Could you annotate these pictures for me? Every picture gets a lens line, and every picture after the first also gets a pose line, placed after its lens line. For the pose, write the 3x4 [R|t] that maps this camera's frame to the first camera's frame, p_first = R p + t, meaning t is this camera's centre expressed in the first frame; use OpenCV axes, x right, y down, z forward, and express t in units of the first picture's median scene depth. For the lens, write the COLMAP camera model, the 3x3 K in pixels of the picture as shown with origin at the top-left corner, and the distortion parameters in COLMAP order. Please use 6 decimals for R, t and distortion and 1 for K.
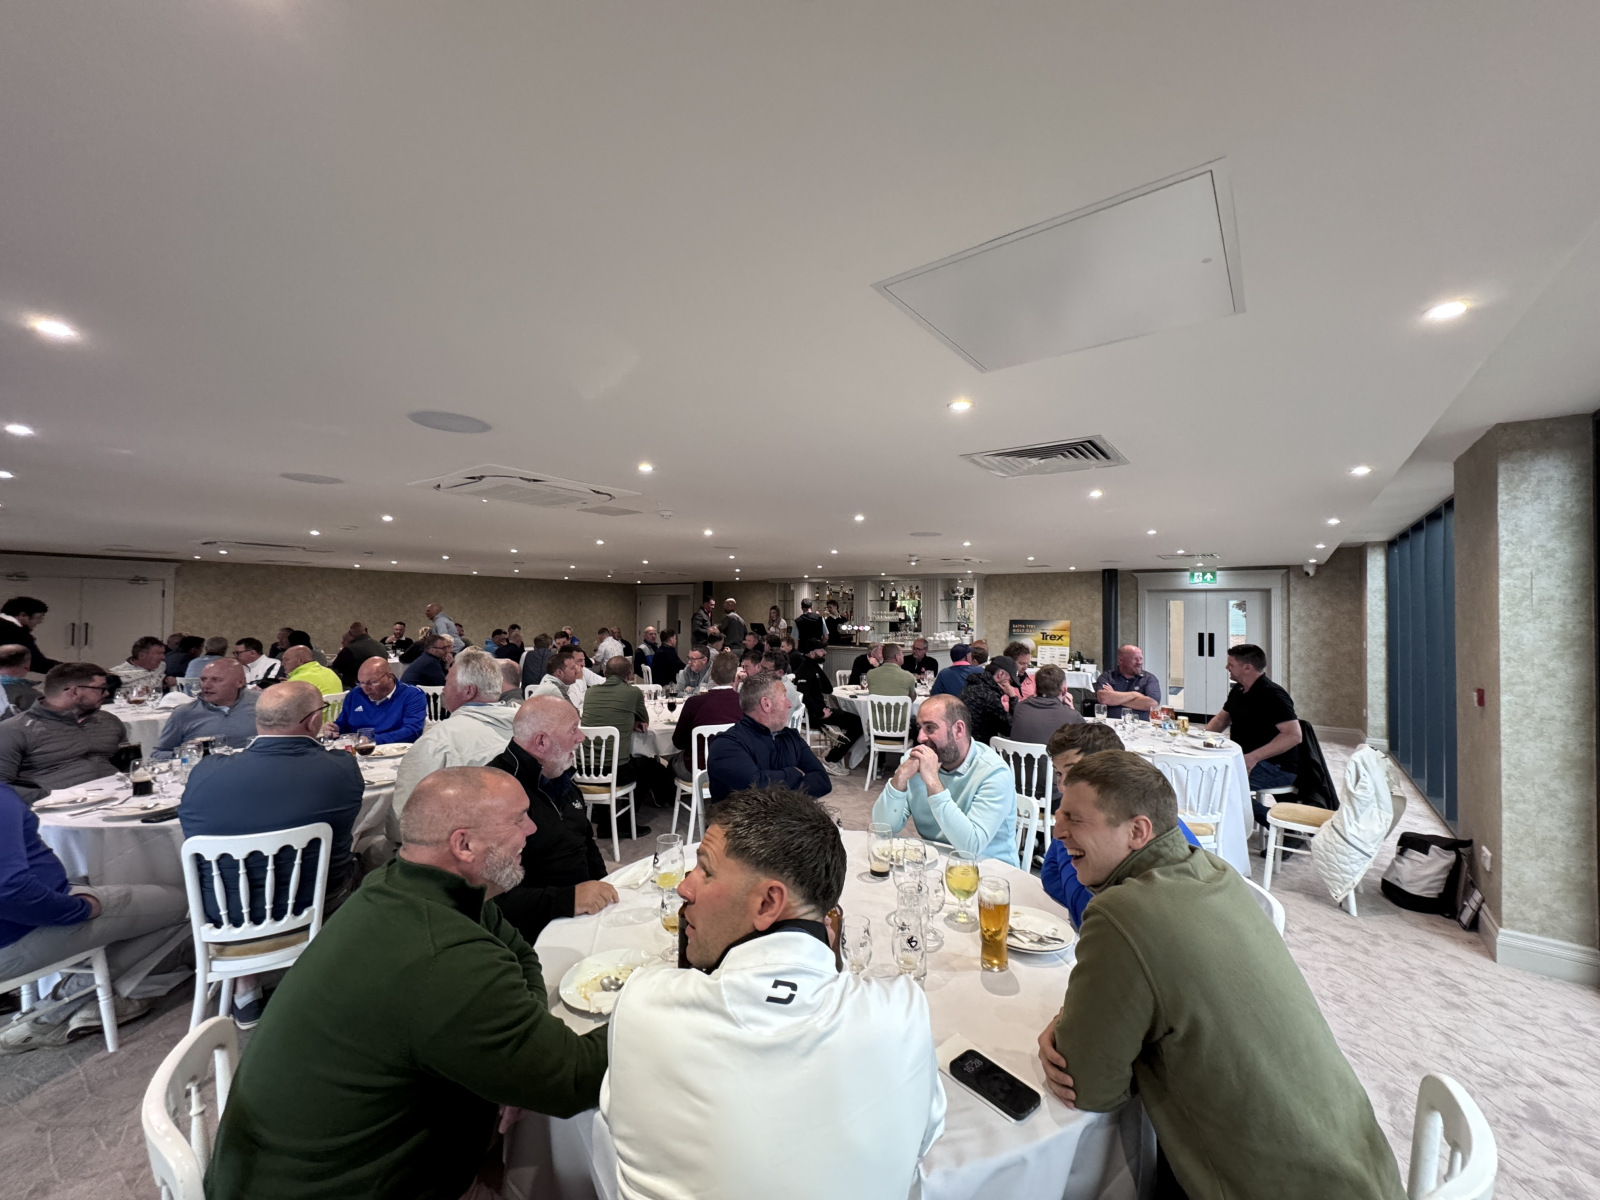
lens RADIAL K [[635.9, 0, 803.6], [0, 635.9, 603.5], [0, 0, 1]] dist [-0.002313, 0.000410]
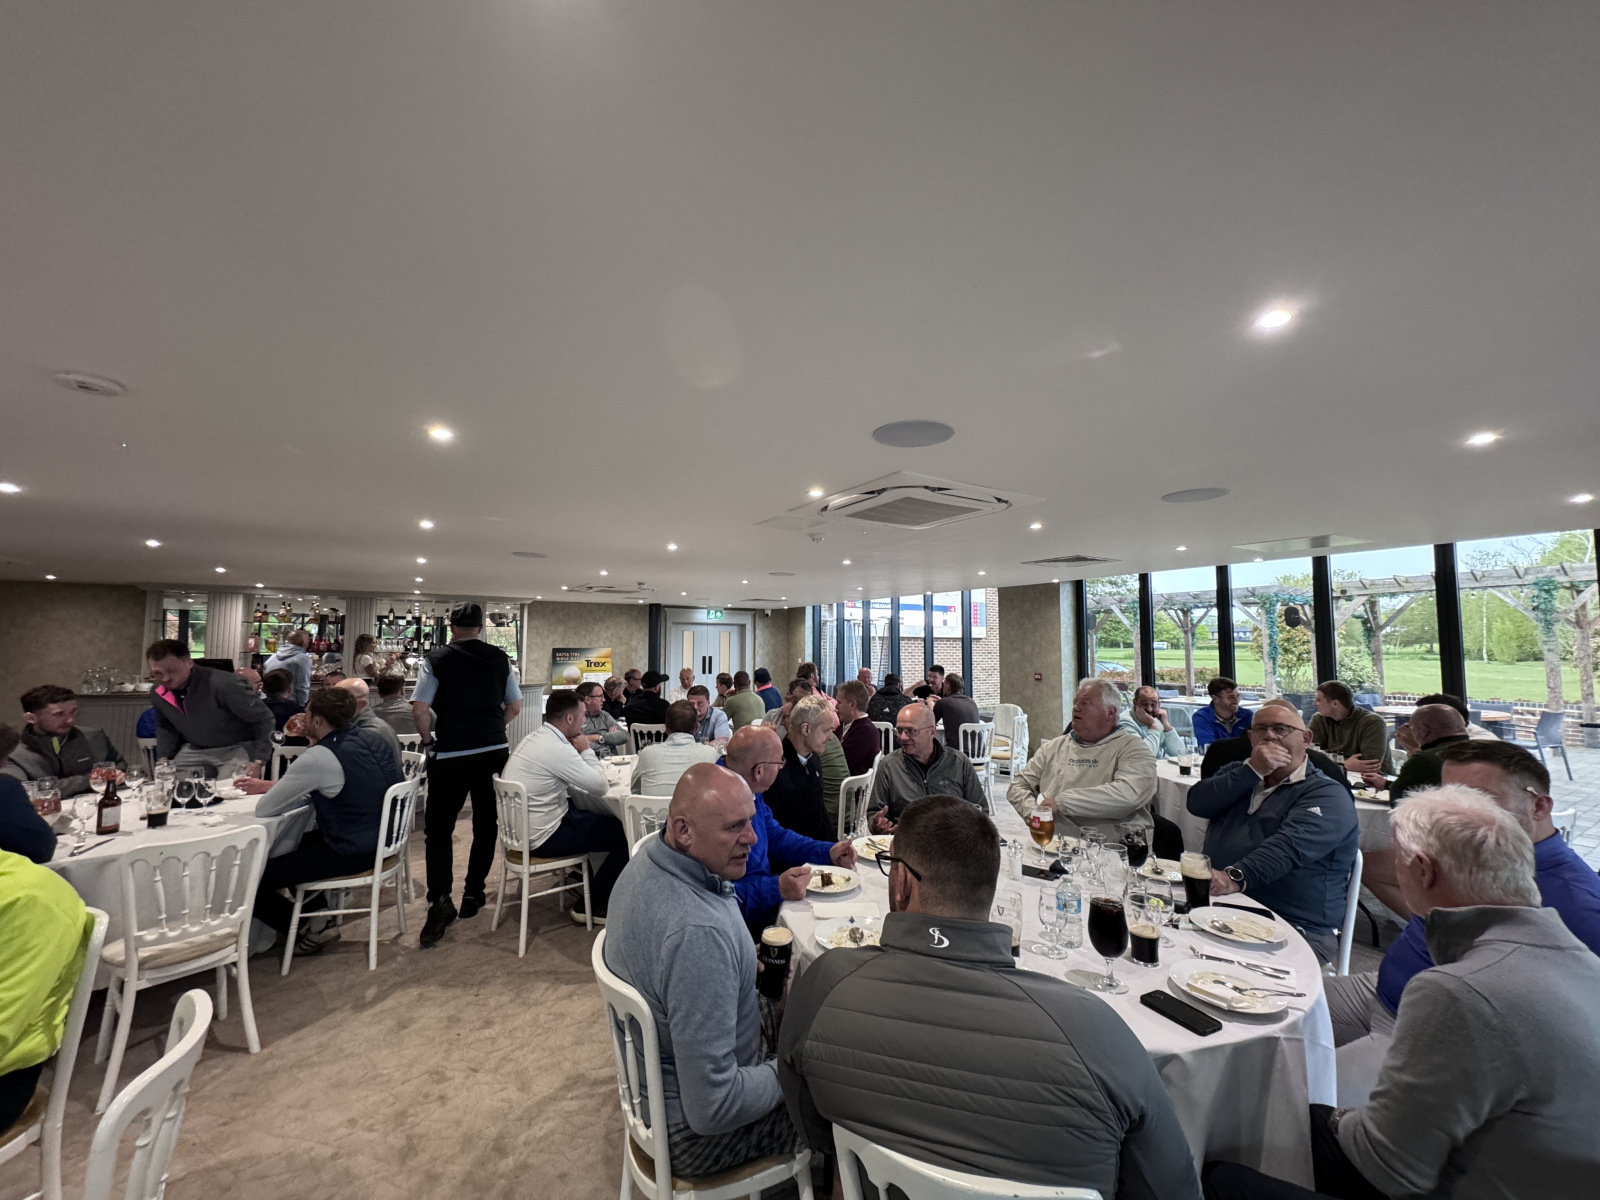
lens RADIAL K [[635.9, 0, 803.6], [0, 635.9, 603.5], [0, 0, 1]] dist [-0.002313, 0.000410]
pose [[0.372912, 0.053440, 0.926326, -0.487407], [-0.014481, 0.998554, -0.051777, 0.002225], [-0.927754, 0.005894, 0.373147, 0.304512]]
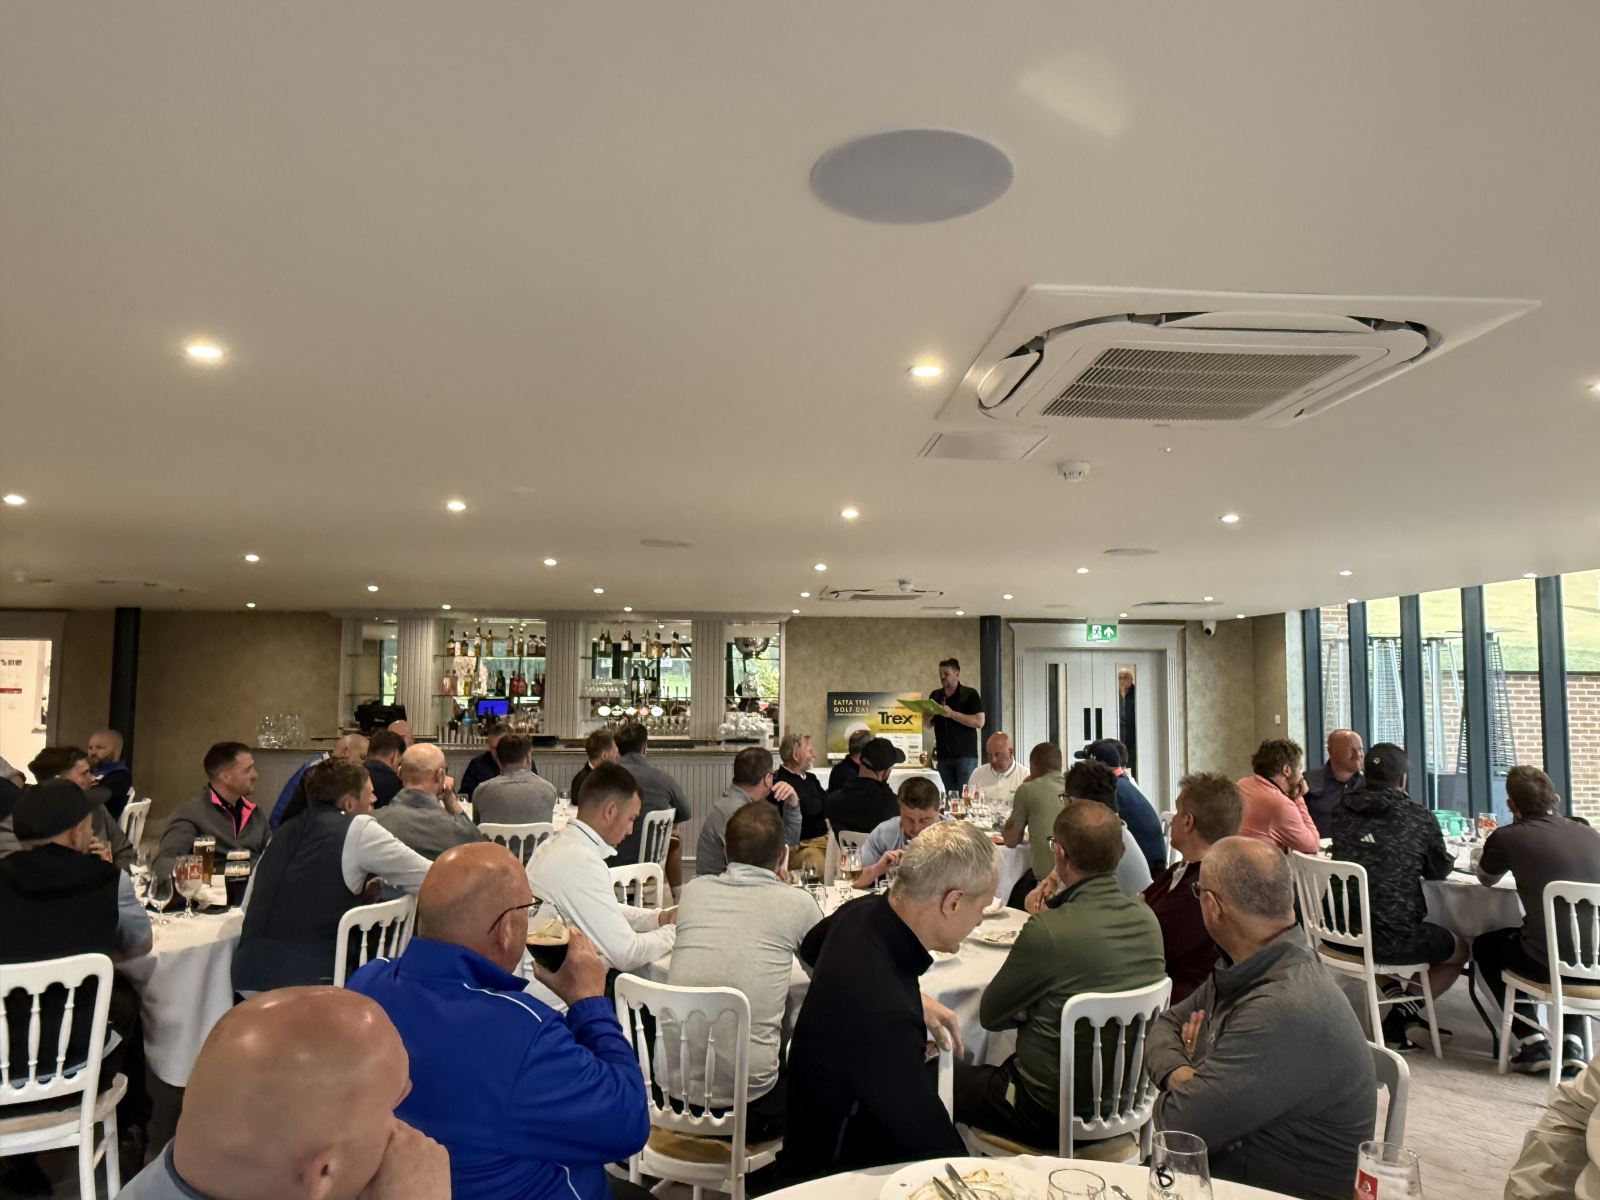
lens RADIAL K [[1058.8, 0, 809.5], [0, 1058.8, 599.9], [0, 0, 1]] dist [0.016151, -0.003849]
pose [[0.772546, 0.045463, 0.633330, -0.371086], [-0.008735, 0.998100, -0.060993, -0.000845], [-0.634899, 0.041588, 0.771475, 0.247470]]
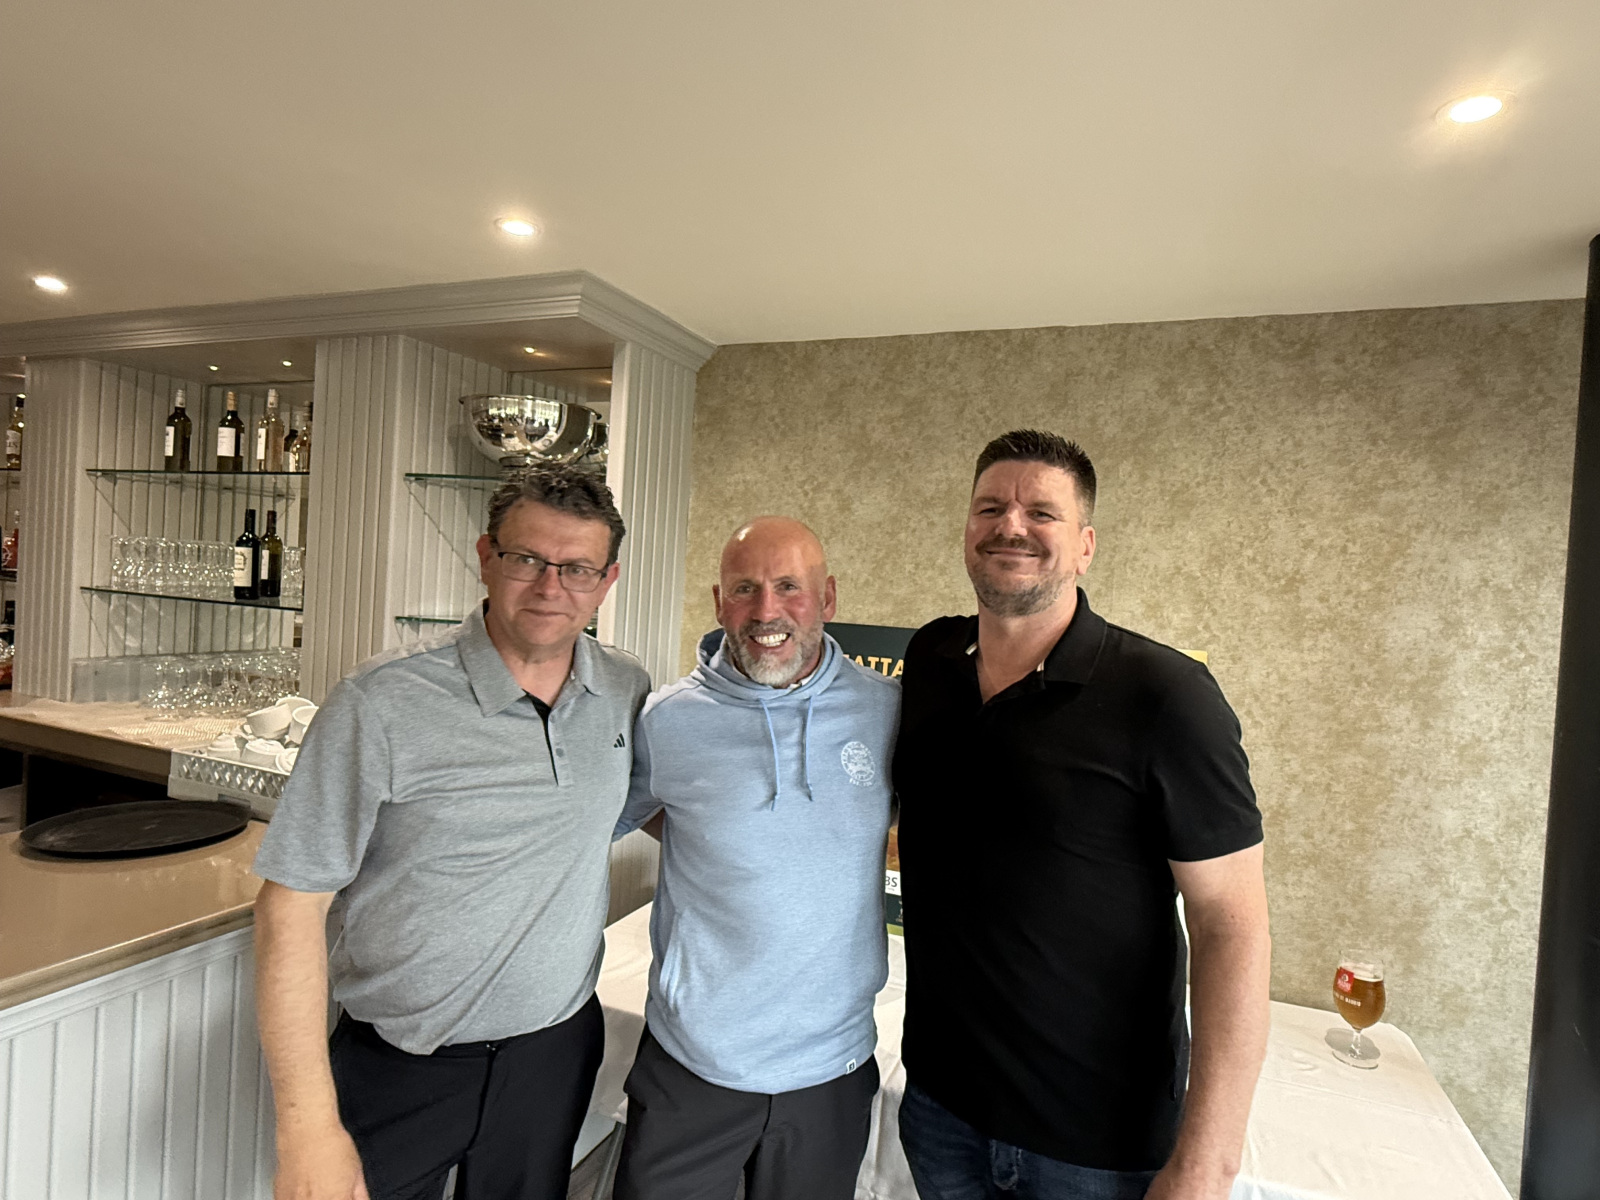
lens RADIAL K [[906.1, 0, 800.0], [0, 906.1, 600.0], [0, 0, 1]] dist [0.001812, 0.000057]
pose [[0.973100, 0.046565, 0.225626, 0.293717], [-0.056072, 0.997781, 0.035907, 0.013120], [-0.223454, -0.047592, 0.973552, 0.856154]]
